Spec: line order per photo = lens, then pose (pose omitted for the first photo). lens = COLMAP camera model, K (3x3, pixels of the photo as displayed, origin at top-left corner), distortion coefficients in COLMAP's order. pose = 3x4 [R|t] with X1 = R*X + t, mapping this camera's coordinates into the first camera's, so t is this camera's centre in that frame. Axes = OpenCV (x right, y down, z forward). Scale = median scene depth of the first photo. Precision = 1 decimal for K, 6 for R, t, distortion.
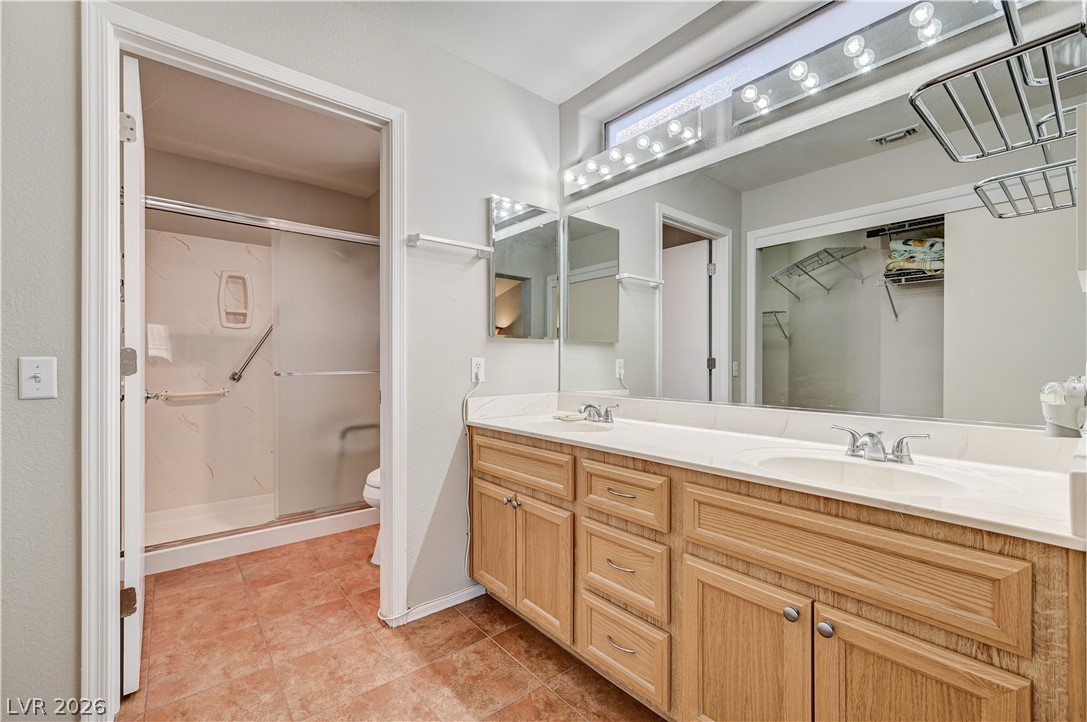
lens RADIAL K [[466.7, 0, 551.6], [0, 466.7, 361.7], [0, 0, 1]] dist [0.003308, 0.000804]
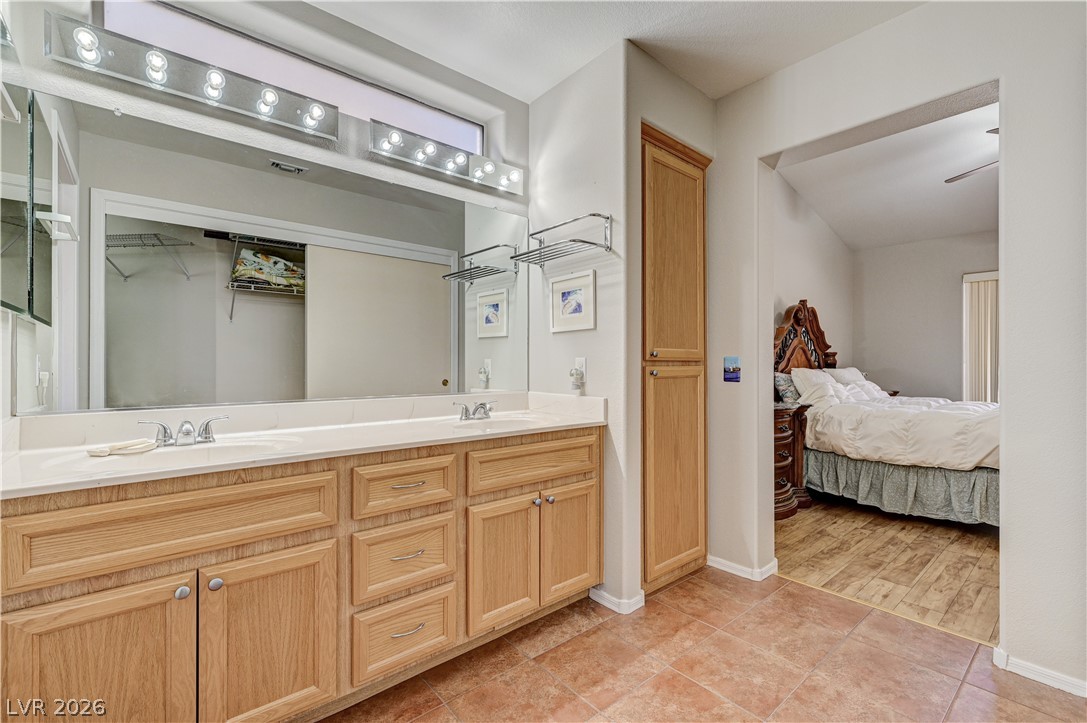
lens RADIAL K [[466.7, 0, 551.6], [0, 466.7, 362.2], [0, 0, 1]] dist [0.003308, 0.000804]
pose [[-0.000907, -0.003365, 0.999994, -1.031614], [-0.000900, 0.999994, 0.003364, 0.003253], [-0.999999, -0.000897, -0.000910, 0.782096]]
